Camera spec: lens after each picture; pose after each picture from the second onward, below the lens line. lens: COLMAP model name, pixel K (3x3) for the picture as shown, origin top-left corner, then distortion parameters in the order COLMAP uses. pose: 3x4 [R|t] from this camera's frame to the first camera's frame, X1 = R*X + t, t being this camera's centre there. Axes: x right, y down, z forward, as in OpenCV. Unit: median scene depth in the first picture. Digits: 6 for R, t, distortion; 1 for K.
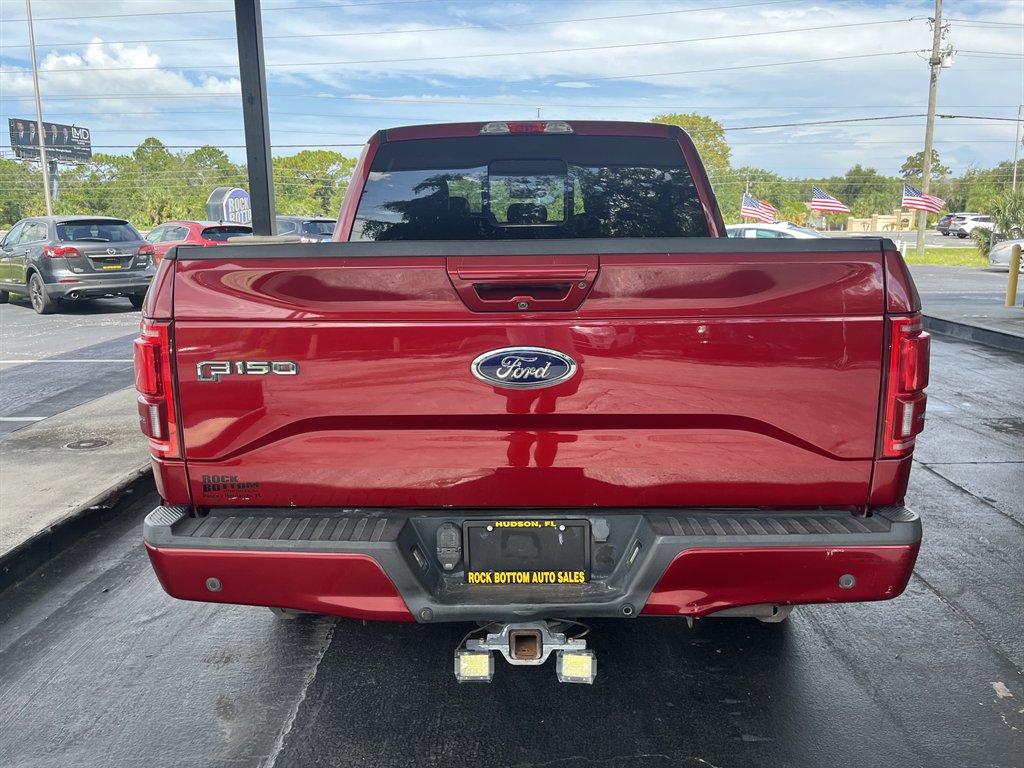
lens RADIAL K [[766.0, 0, 505.6], [0, 766.0, 383.5], [0, 0, 1]] dist [0.039712, -0.045746]
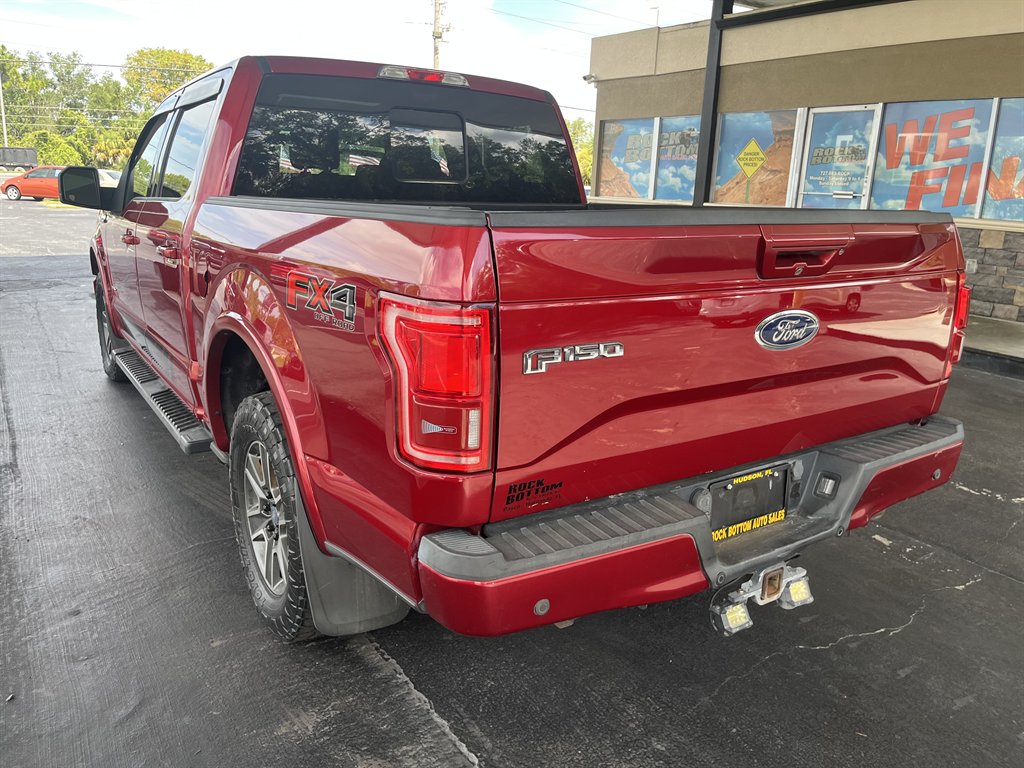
lens RADIAL K [[766.0, 0, 506.4], [0, 766.0, 383.8], [0, 0, 1]] dist [0.039712, -0.045746]
pose [[0.824635, -0.109712, 0.554924, -0.849644], [0.076493, 0.993628, 0.082775, -0.061184], [-0.560470, -0.025811, 0.827773, 0.311447]]
